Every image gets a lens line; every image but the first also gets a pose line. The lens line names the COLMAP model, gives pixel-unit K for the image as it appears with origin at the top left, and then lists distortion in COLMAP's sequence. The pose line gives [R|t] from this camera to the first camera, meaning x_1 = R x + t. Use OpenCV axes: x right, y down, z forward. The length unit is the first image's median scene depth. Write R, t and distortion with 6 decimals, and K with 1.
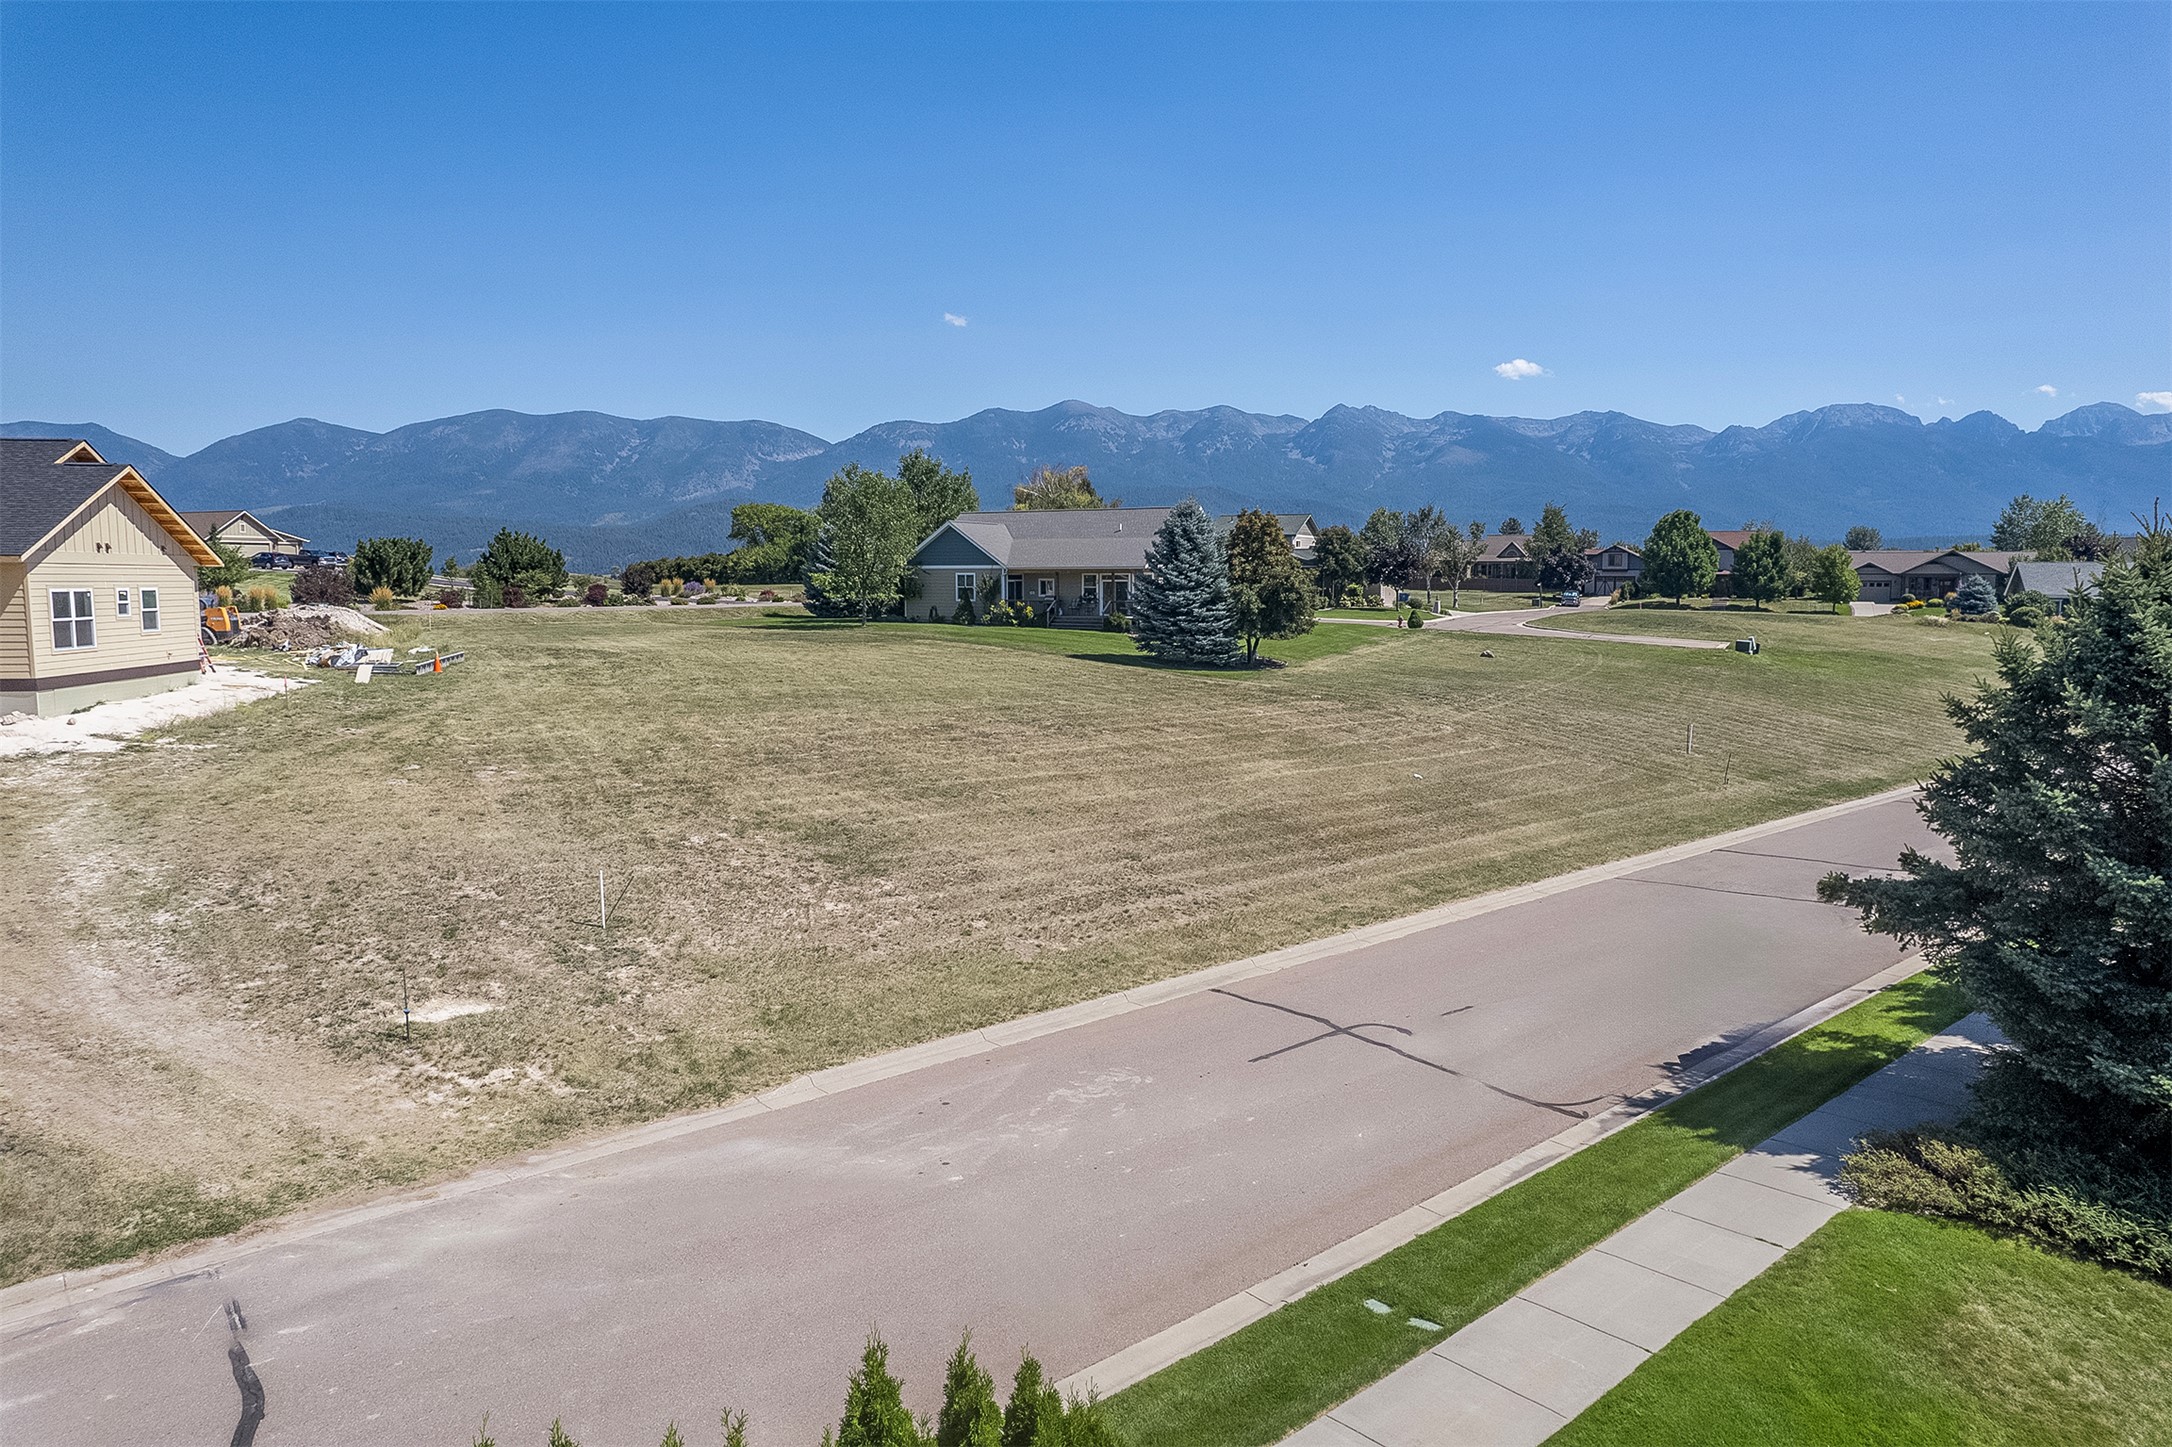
lens RADIAL K [[1399.5, 0, 1086.0], [0, 1399.5, 723.5], [0, 0, 1]] dist [-0.068993, 0.059400]
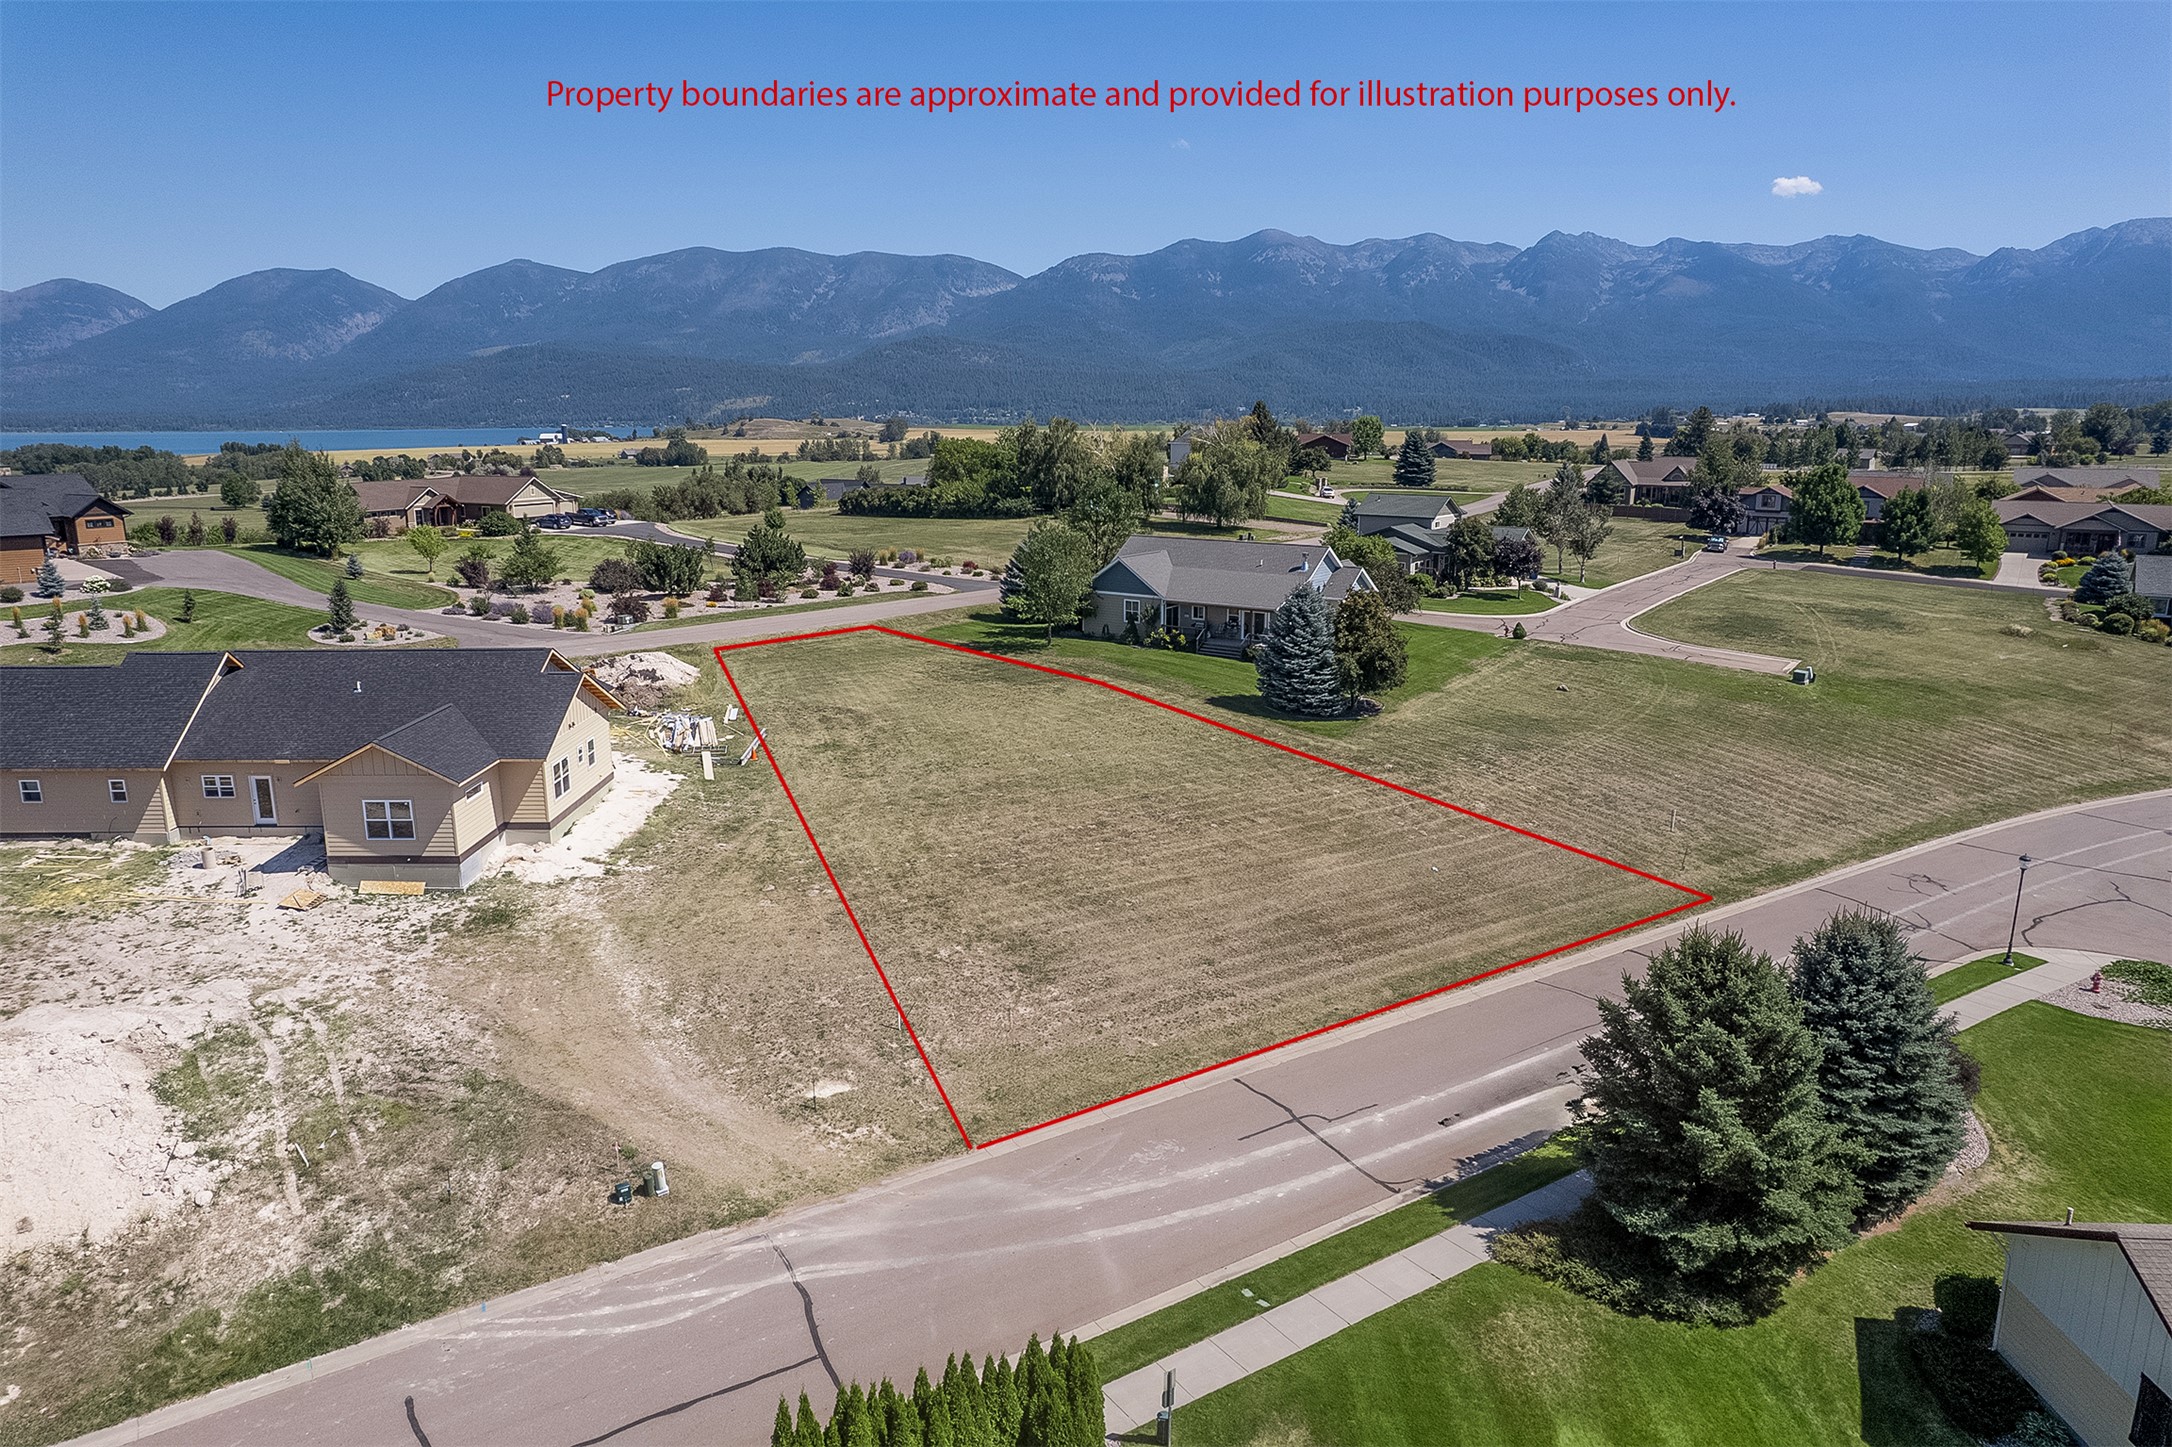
lens RADIAL K [[1399.5, 0, 1086.0], [0, 1399.5, 723.5], [0, 0, 1]] dist [-0.068993, 0.059400]
pose [[0.990836, 0.030636, -0.131551, 0.102713], [-0.015240, 0.993076, 0.116479, -0.387436], [0.134208, -0.113407, 0.984443, -0.598078]]
